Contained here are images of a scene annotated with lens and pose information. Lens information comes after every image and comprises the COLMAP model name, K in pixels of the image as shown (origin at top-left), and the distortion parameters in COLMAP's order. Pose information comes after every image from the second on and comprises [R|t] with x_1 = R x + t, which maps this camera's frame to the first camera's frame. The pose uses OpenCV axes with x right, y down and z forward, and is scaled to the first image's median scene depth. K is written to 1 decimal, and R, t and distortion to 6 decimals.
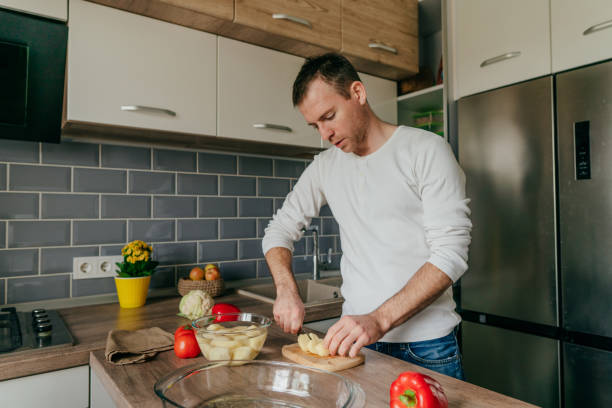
lens RADIAL K [[419.0, 0, 308.7], [0, 419.0, 201.1], [0, 0, 1]] dist [-0.001603, -0.010292]
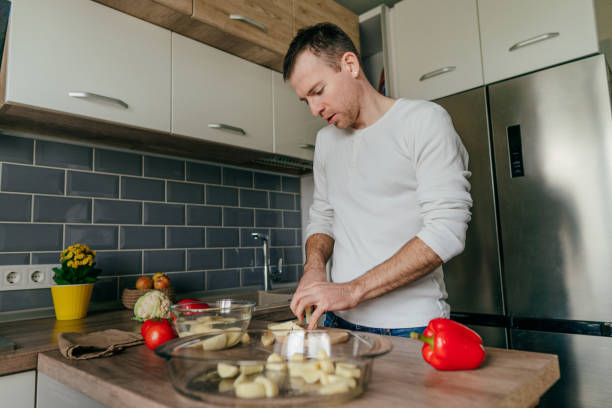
lens RADIAL K [[419.0, 0, 309.8], [0, 419.0, 200.5], [0, 0, 1]] dist [-0.001603, -0.010292]
pose [[0.982146, -0.007411, 0.187975, -0.089274], [0.024070, 0.995961, -0.086499, 0.089171], [-0.186574, 0.089479, 0.978358, 0.022359]]
